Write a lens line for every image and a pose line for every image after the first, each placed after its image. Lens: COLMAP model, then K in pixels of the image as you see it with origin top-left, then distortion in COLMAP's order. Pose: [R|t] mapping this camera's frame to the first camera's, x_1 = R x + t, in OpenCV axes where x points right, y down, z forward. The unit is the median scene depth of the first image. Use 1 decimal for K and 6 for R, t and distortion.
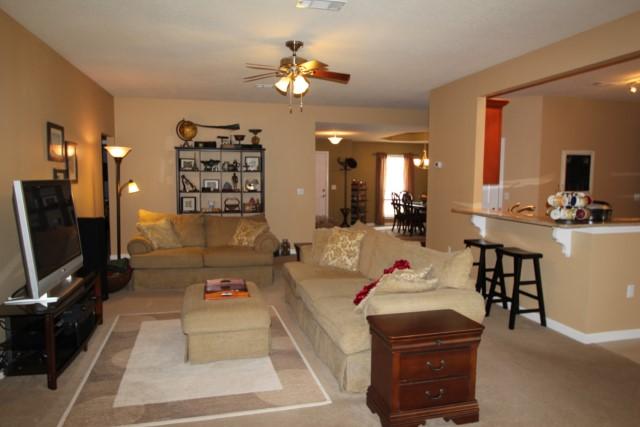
lens RADIAL K [[462.0, 0, 319.0], [0, 462.0, 213.0], [0, 0, 1]] dist [-0.048532, 0.007396]
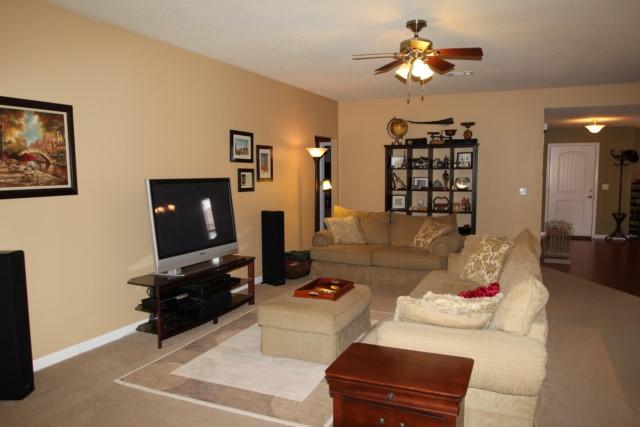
lens RADIAL K [[458.4, 0, 321.9], [0, 458.4, 211.9], [0, 0, 1]] dist [-0.046836, 0.003692]
pose [[0.787659, 0.041786, -0.614693, 0.248253], [-0.039983, 0.999061, 0.016682, -0.009705], [0.614813, 0.011438, 0.788590, 0.142124]]
